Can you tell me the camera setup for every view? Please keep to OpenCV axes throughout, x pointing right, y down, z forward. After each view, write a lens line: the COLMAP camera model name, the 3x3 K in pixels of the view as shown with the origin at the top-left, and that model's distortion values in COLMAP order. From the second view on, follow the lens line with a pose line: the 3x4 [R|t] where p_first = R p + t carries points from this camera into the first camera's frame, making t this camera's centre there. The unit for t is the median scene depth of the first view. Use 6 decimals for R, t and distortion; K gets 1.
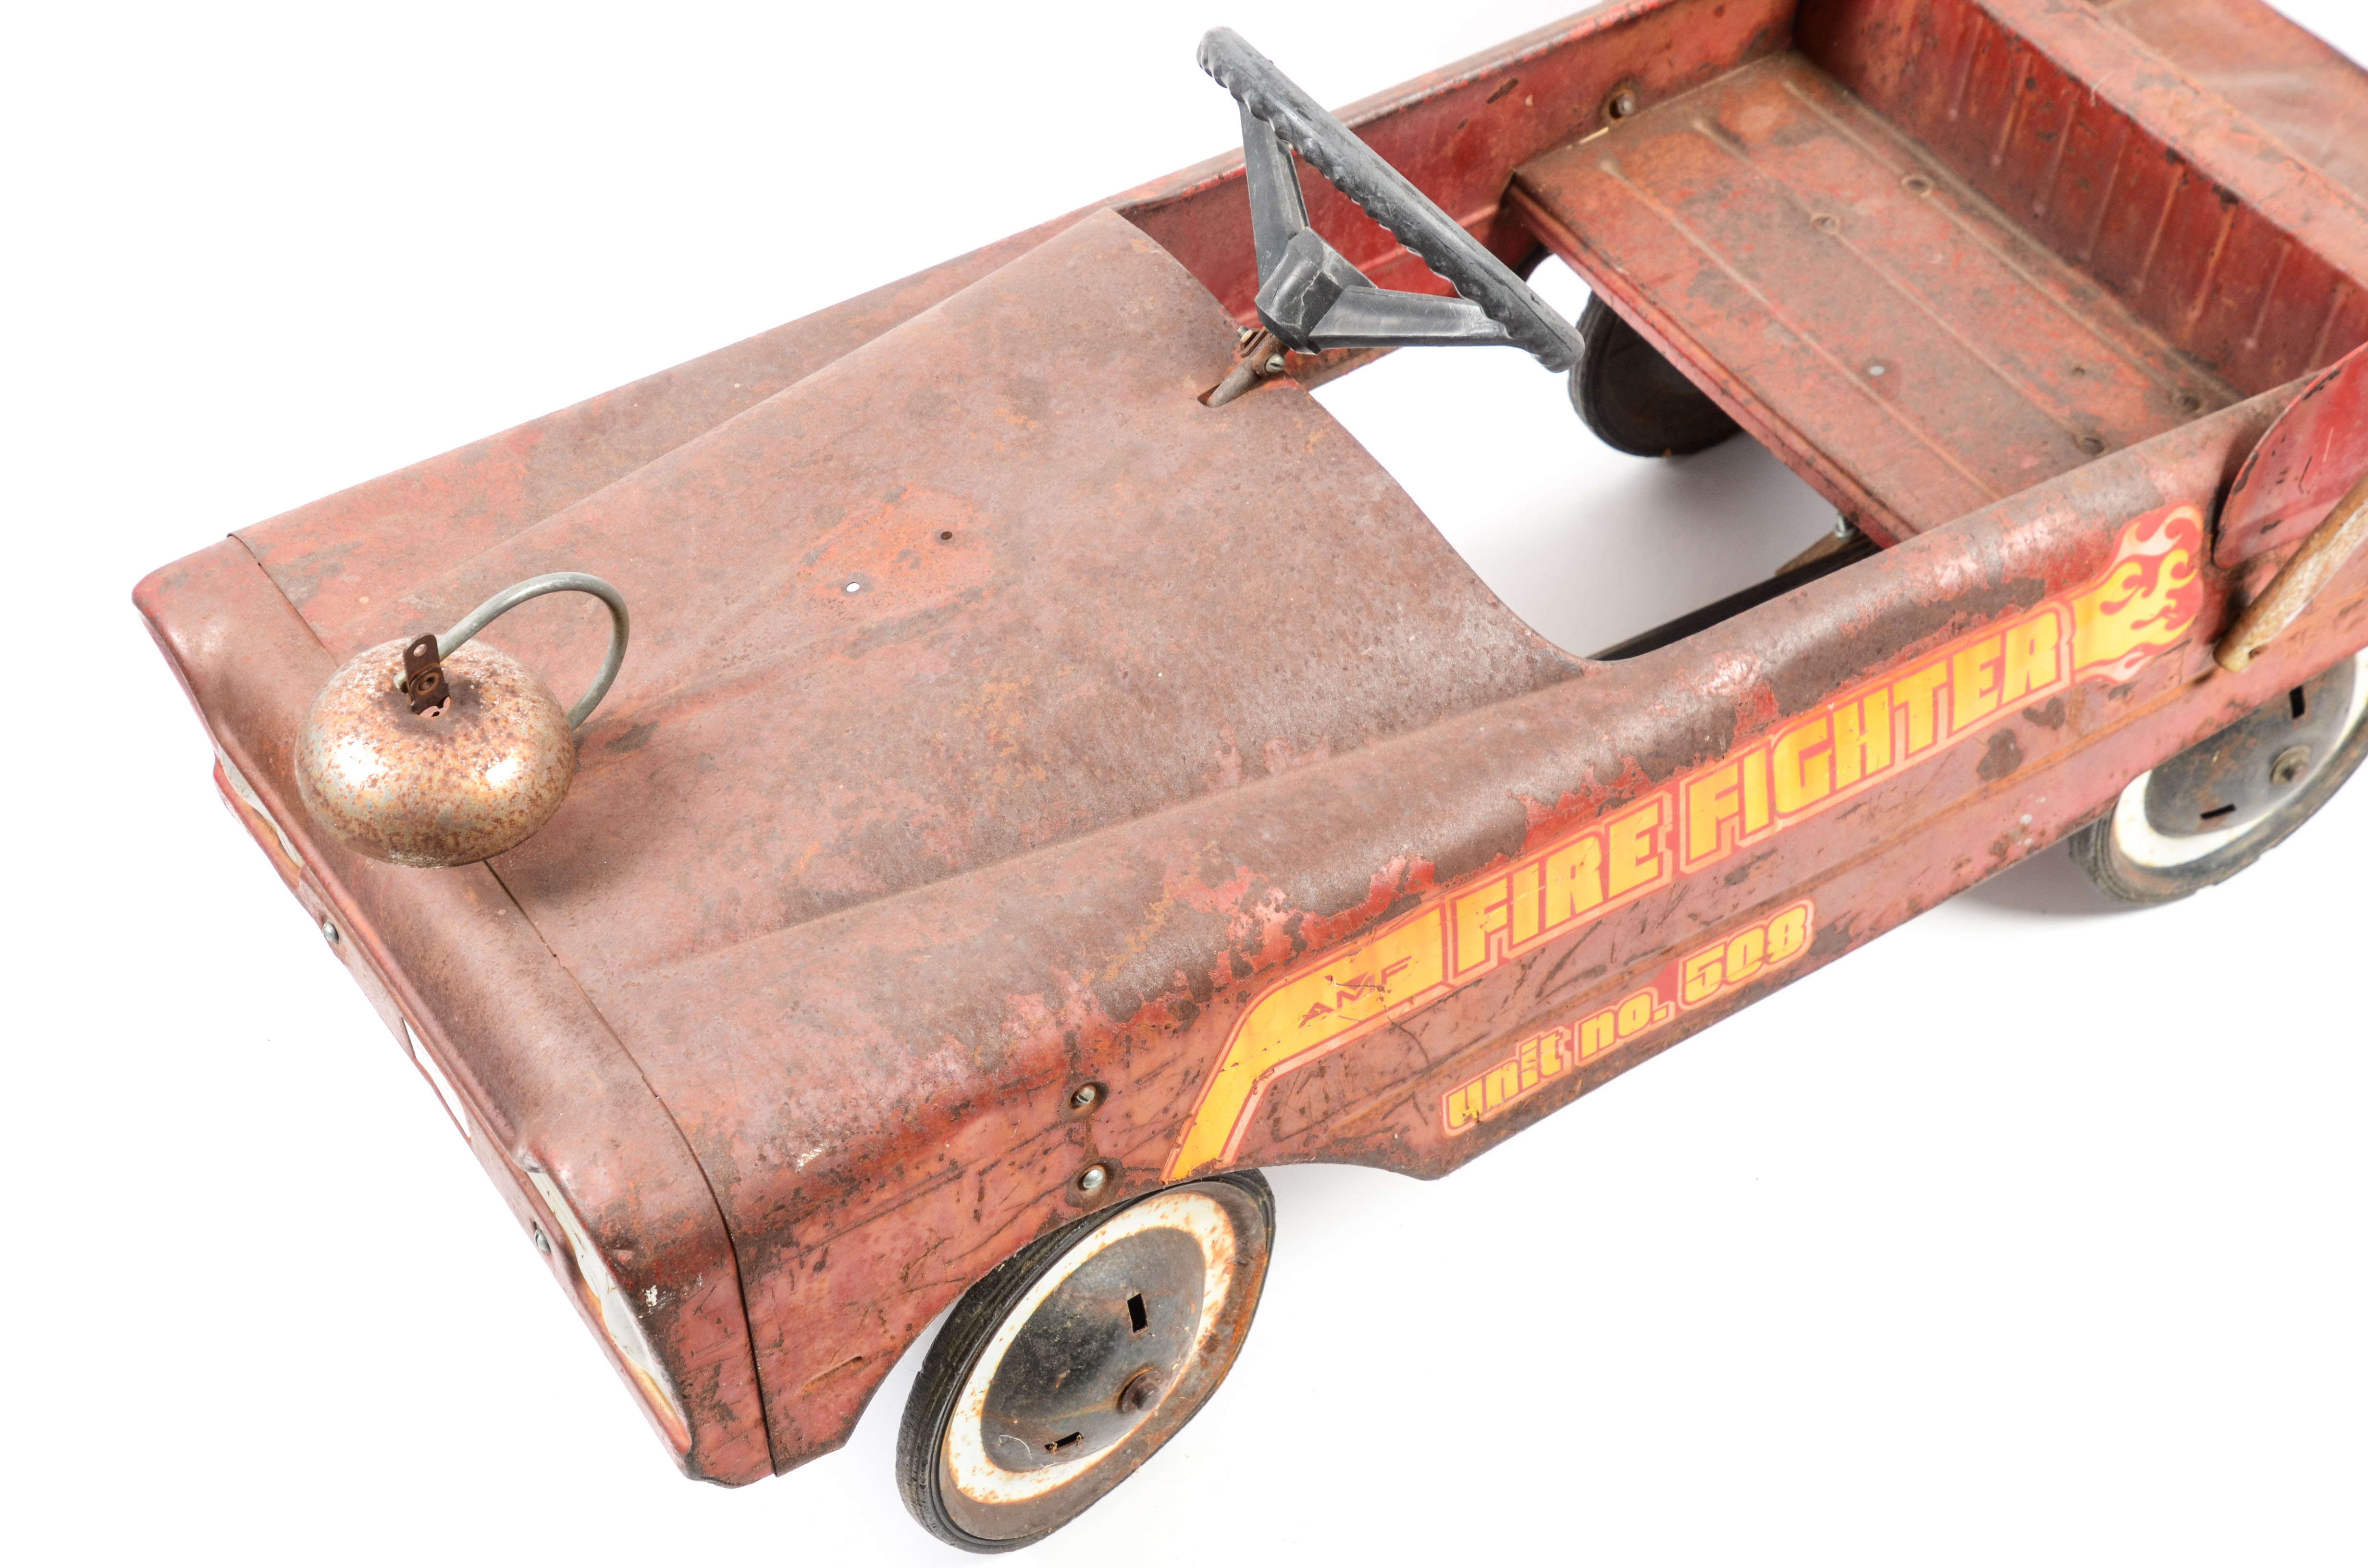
lens RADIAL K [[4047.8, 0, 1284.2], [0, 4047.8, 863.4], [0, 0, 1]] dist [0.334400, 0.000000]
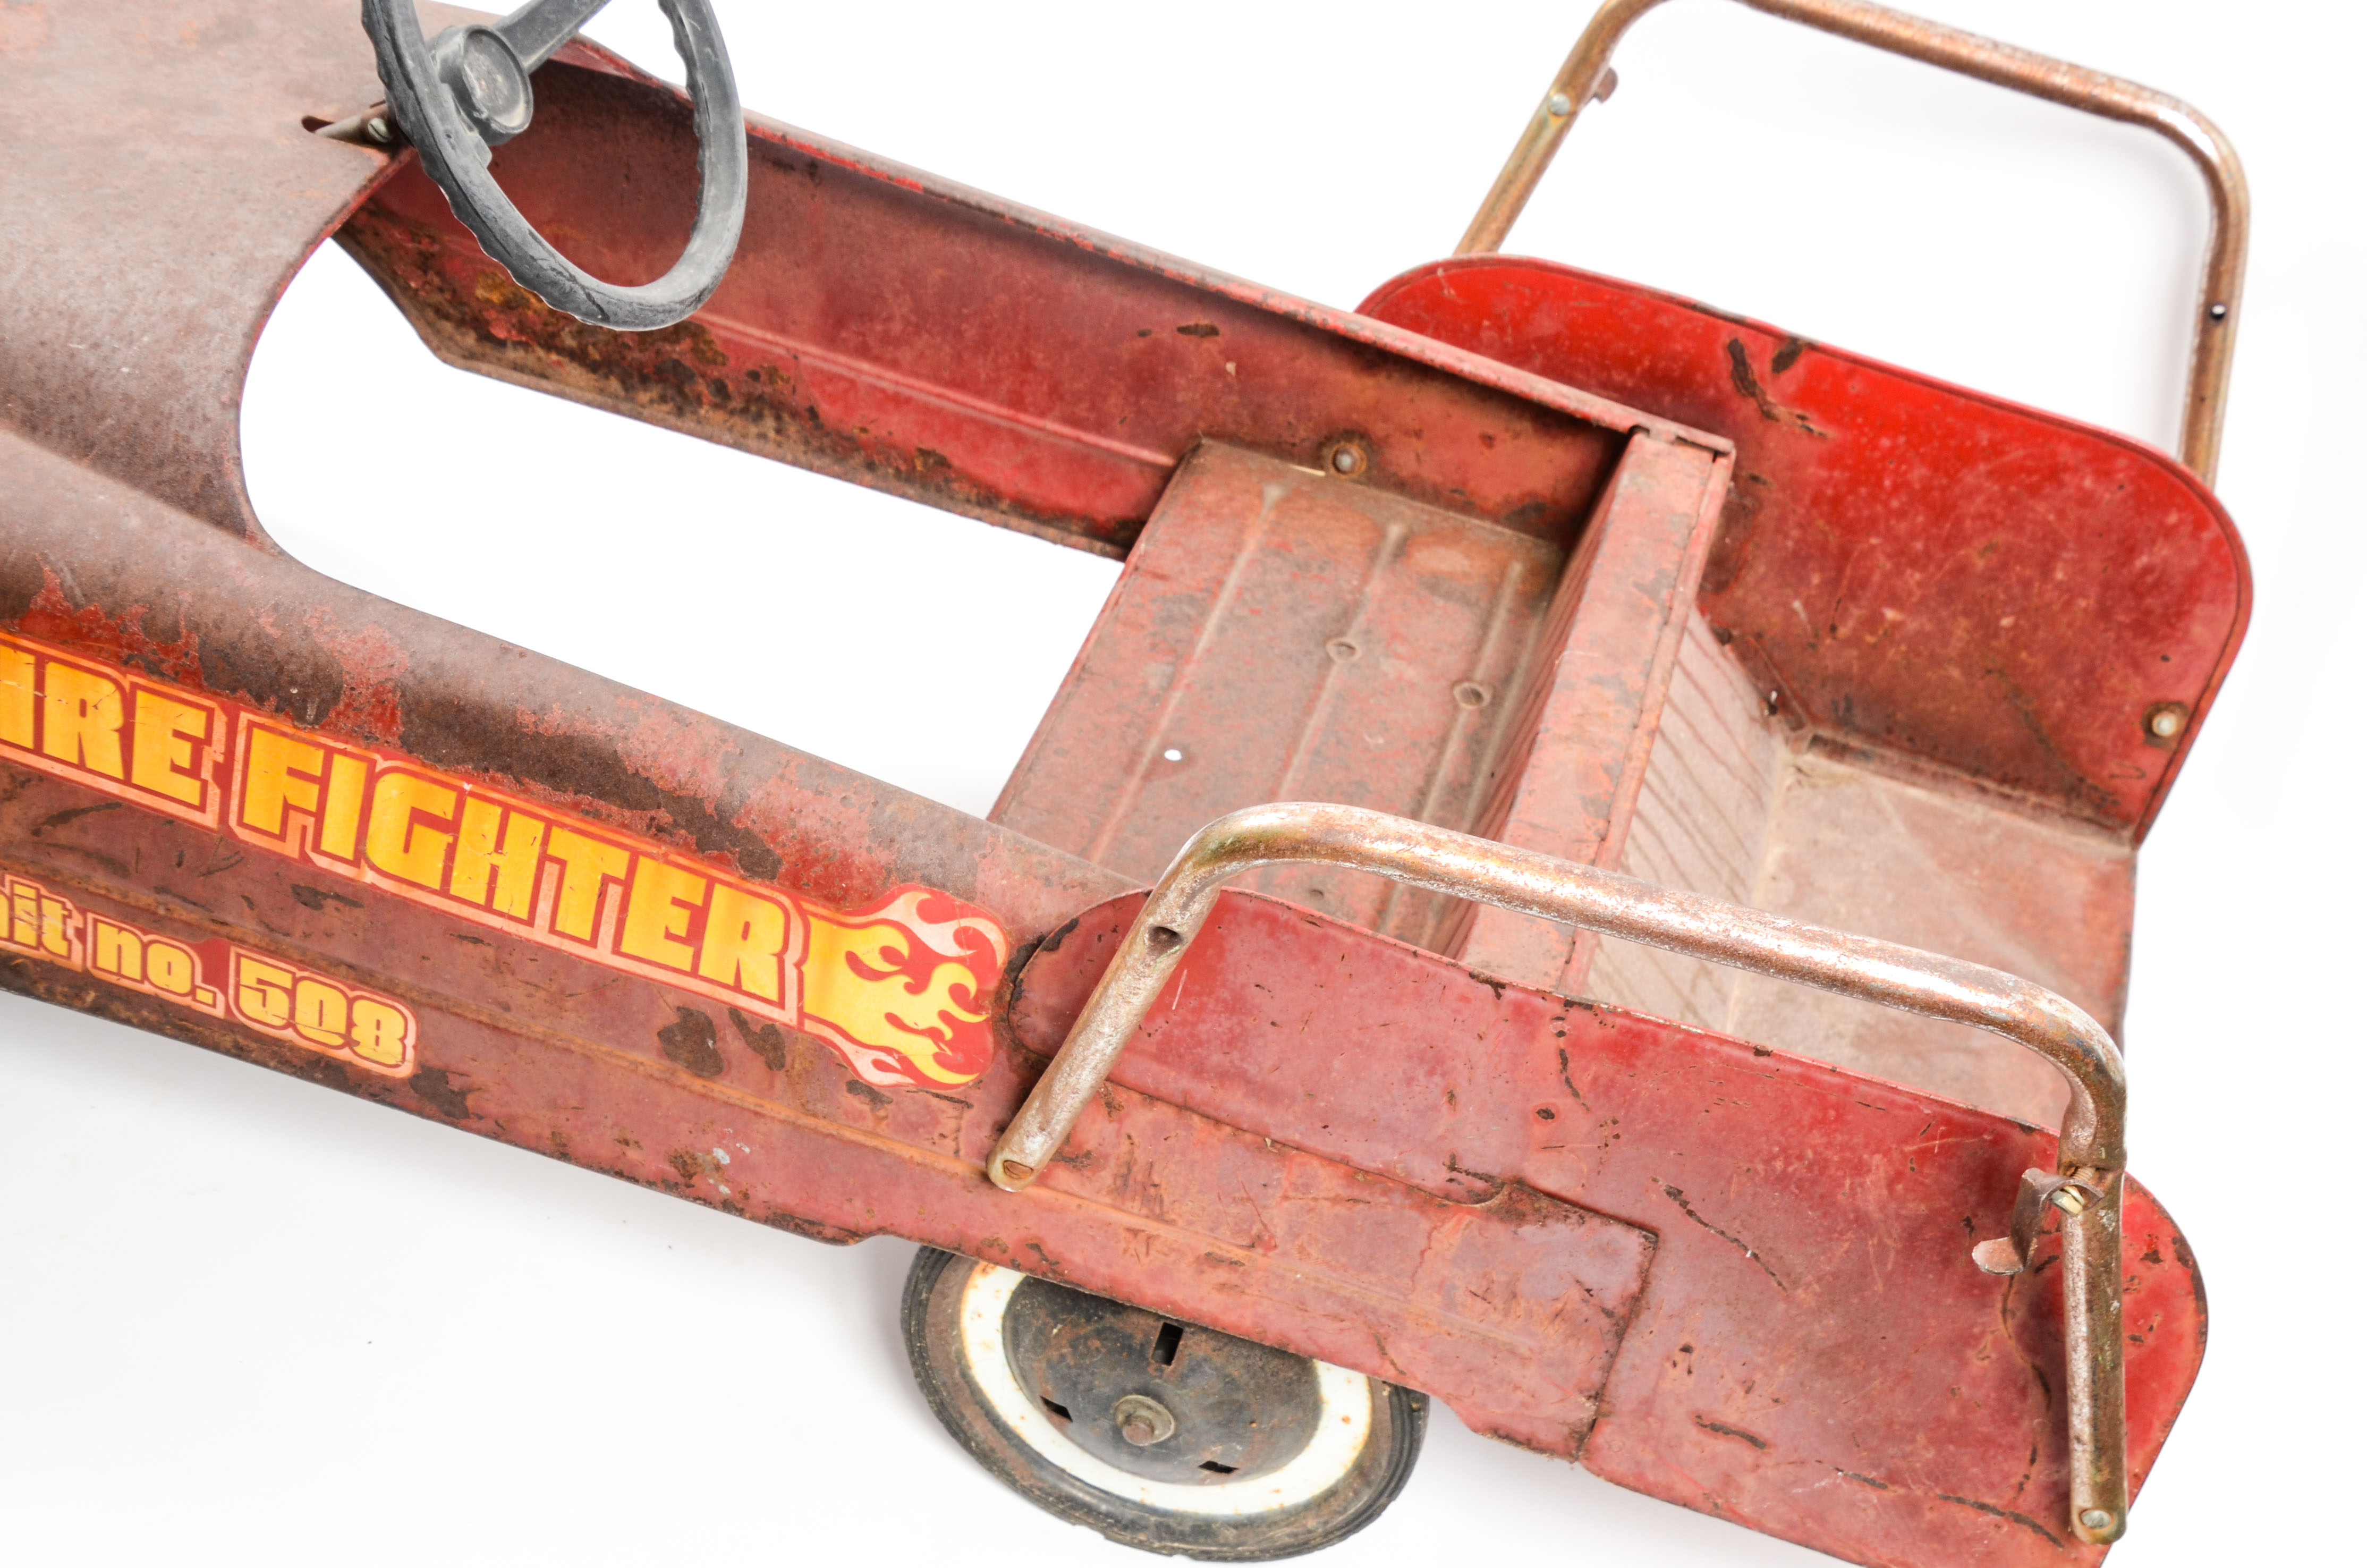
lens RADIAL K [[3367.9, 0, 1218.7], [0, 3367.9, 844.9], [0, 0, 1]] dist [0.163545, 0.000000]
pose [[0.648035, 0.593924, -0.476765, 0.561246], [-0.670765, 0.741572, 0.012078, -0.138636], [0.360729, 0.311970, 0.878948, 0.459725]]
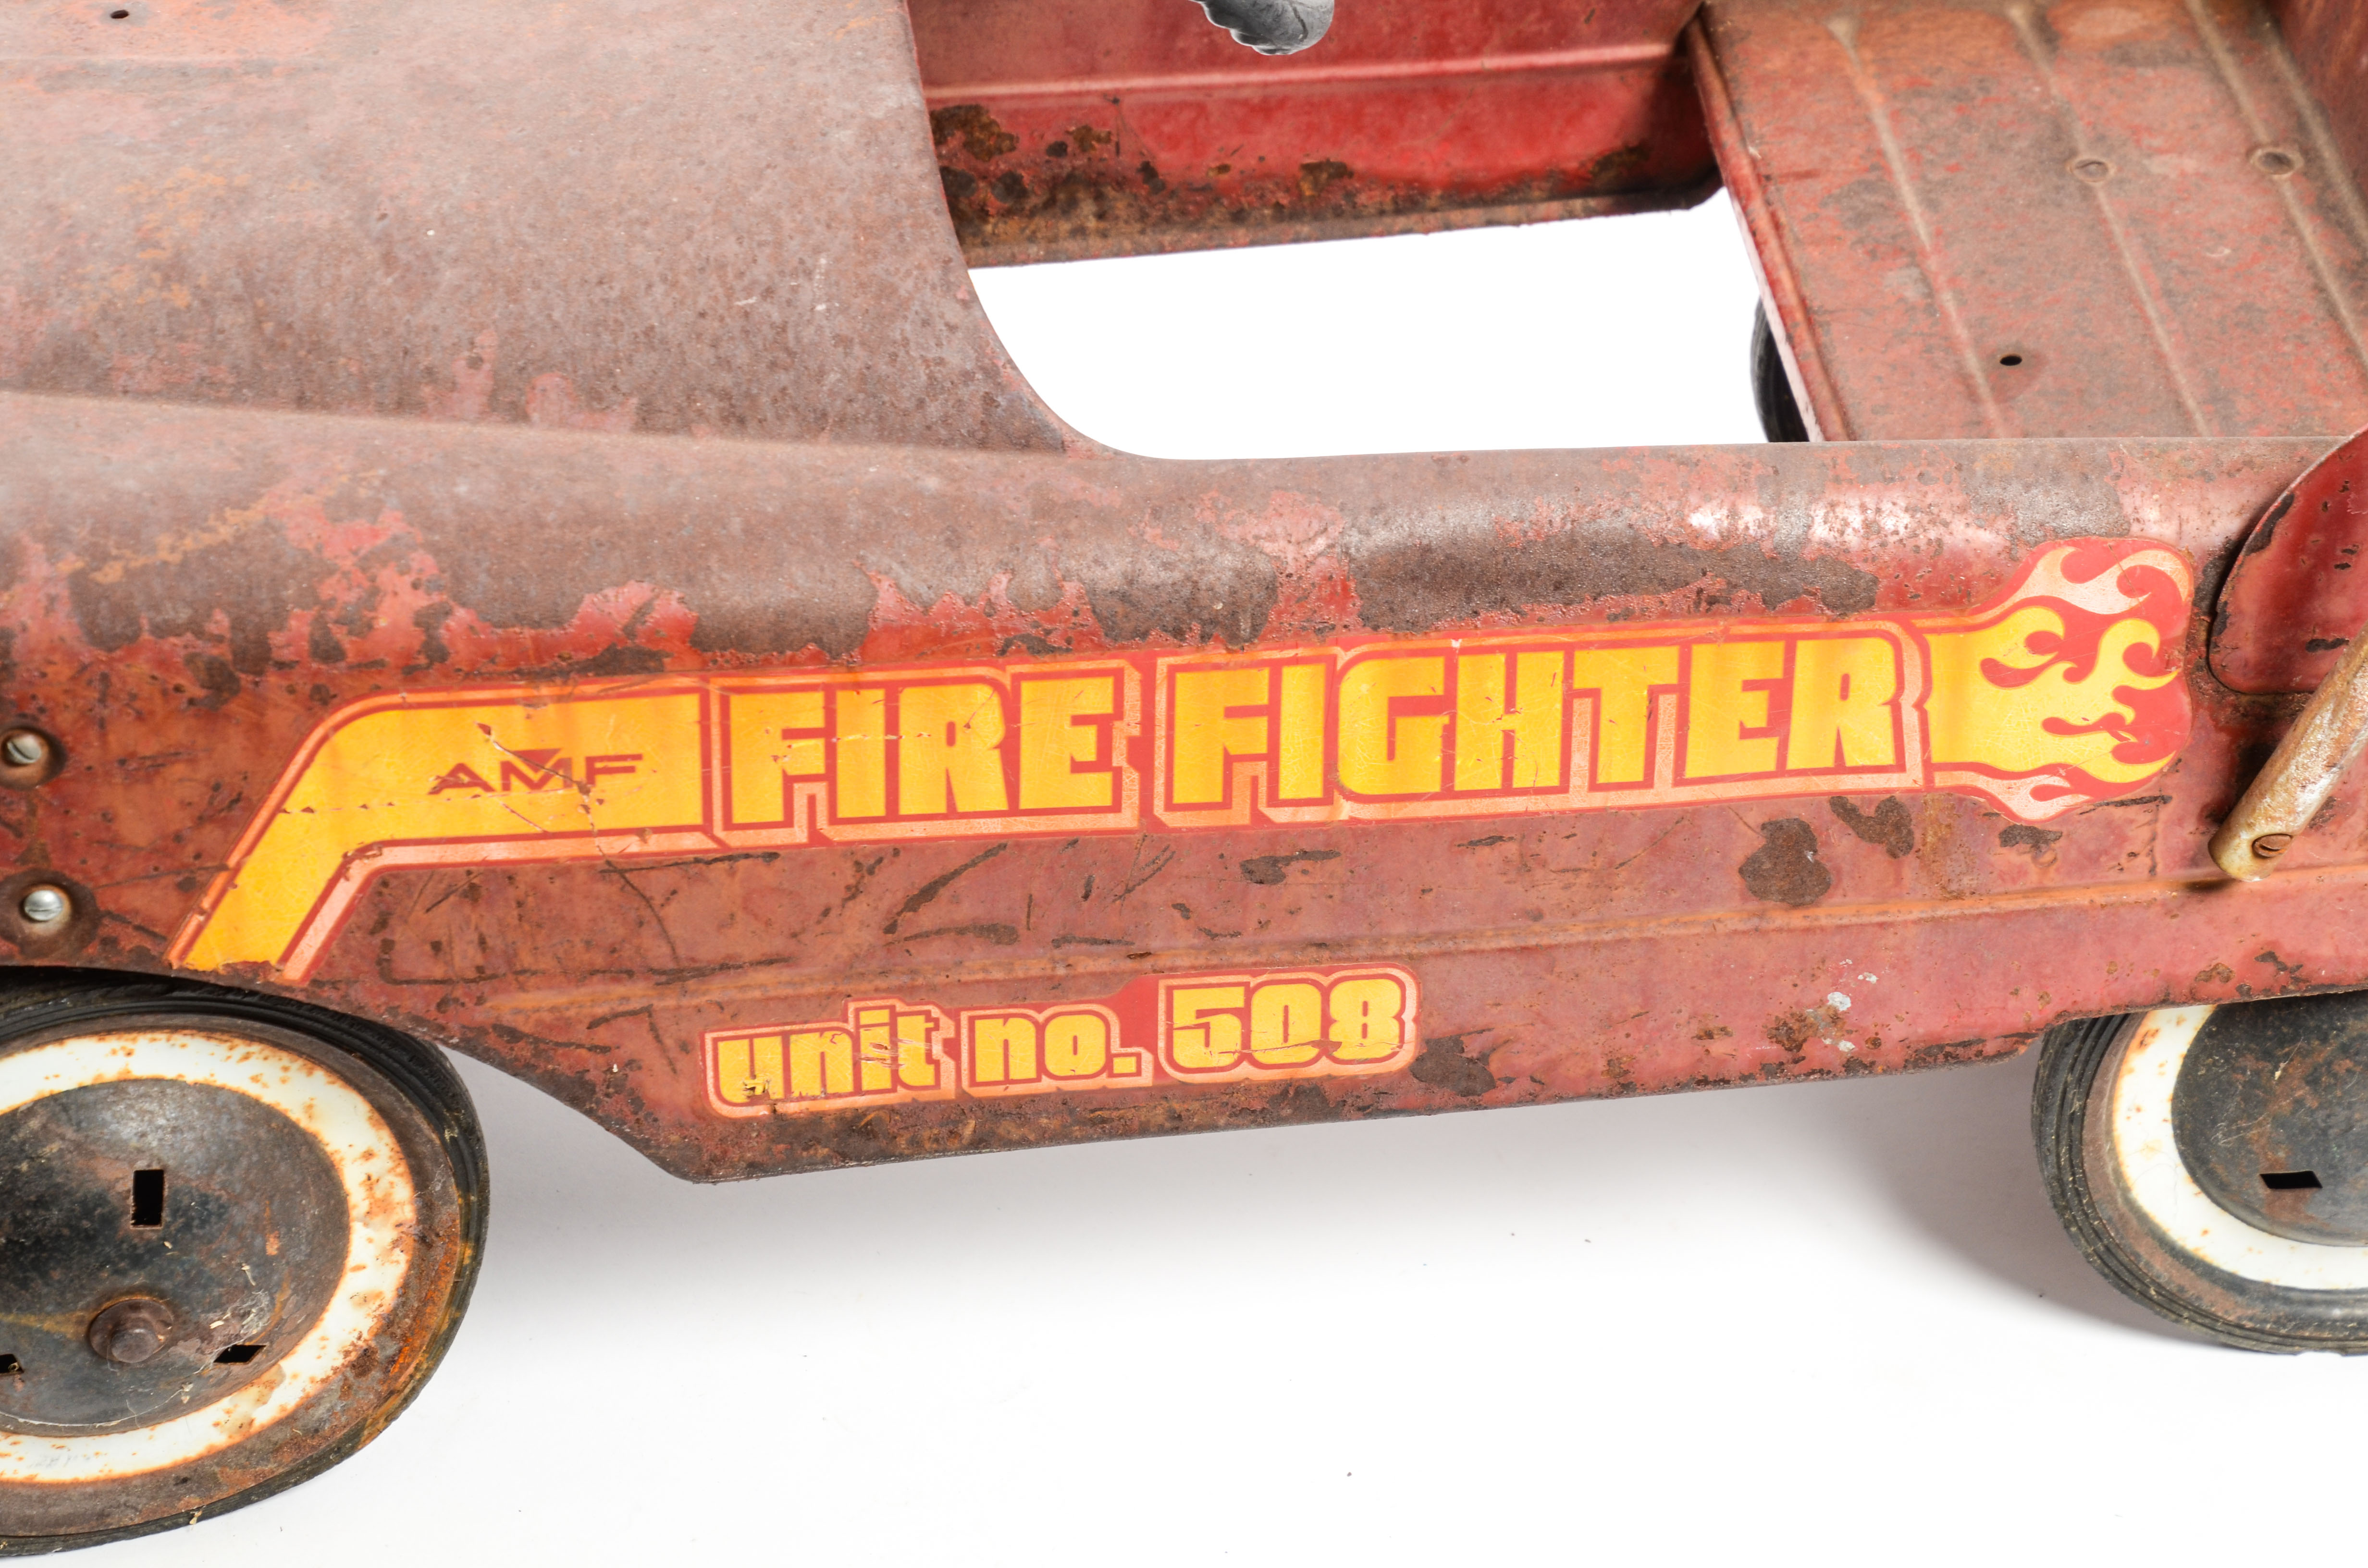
lens RADIAL K [[6086.8, 0, 1228.5], [0, 6086.8, 868.1], [0, 0, 1]] dist [0.812548, 0.000000]
pose [[0.899802, 0.291721, -0.324432, 0.420865], [-0.340035, 0.934808, -0.102521, 0.103869], [0.273374, 0.202566, 0.940337, 0.100525]]
